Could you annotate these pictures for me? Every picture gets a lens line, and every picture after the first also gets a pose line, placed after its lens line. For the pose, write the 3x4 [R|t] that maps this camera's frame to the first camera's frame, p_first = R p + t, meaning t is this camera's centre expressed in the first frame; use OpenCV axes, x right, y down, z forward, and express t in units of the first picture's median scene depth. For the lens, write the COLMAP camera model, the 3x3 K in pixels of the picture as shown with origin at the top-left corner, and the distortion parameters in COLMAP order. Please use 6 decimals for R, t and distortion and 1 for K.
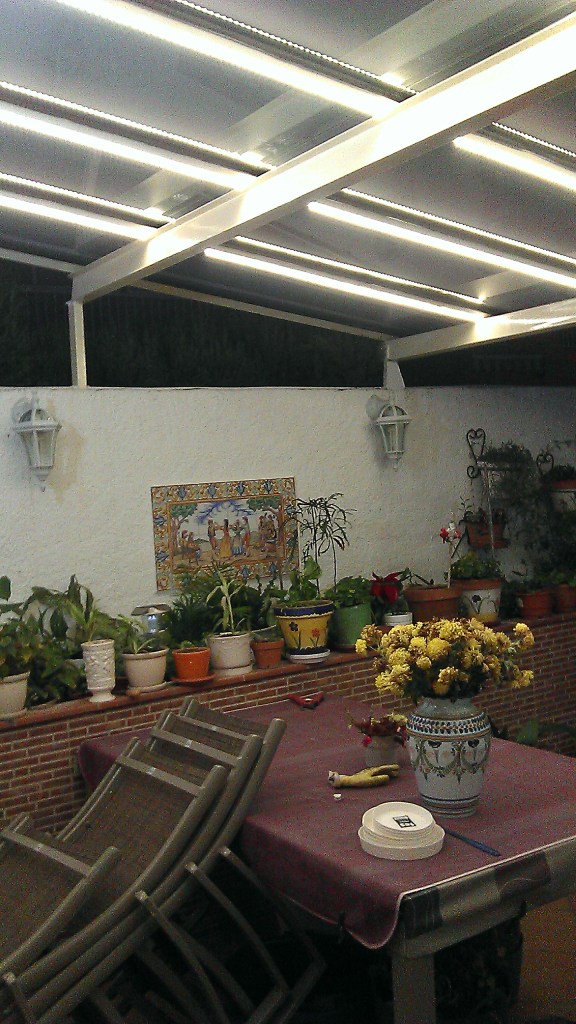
lens RADIAL K [[974.4, 0, 288.0], [0, 974.4, 512.0], [0, 0, 1]] dist [0.000775, 0.000024]
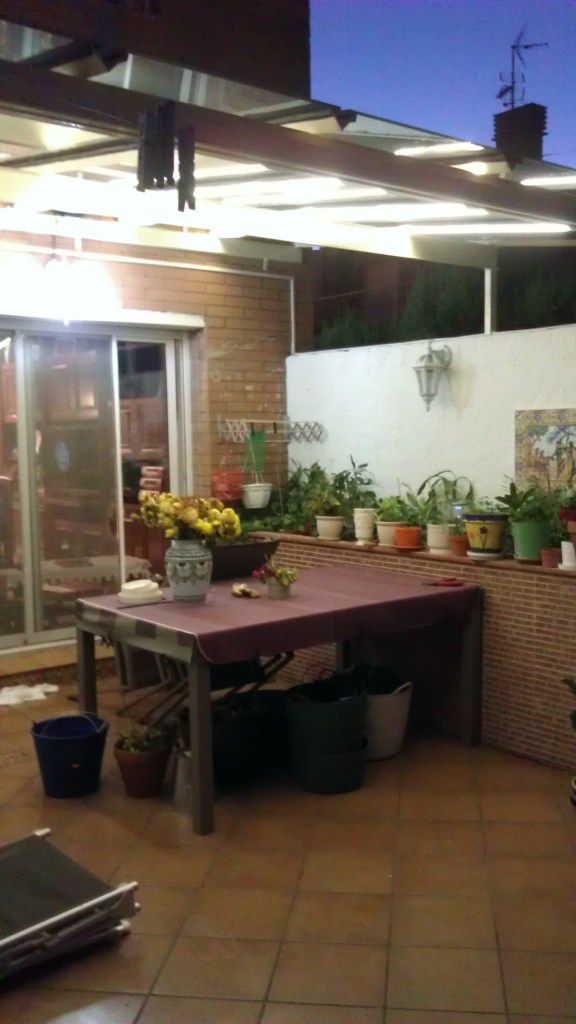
lens RADIAL K [[974.4, 0, 288.0], [0, 974.4, 512.0], [0, 0, 1]] dist [0.000775, 0.000024]
pose [[0.115533, 0.140433, -0.983326, 1.080305], [-0.038640, 0.989842, 0.136824, -0.056803], [0.992552, 0.022188, 0.119785, 0.557655]]
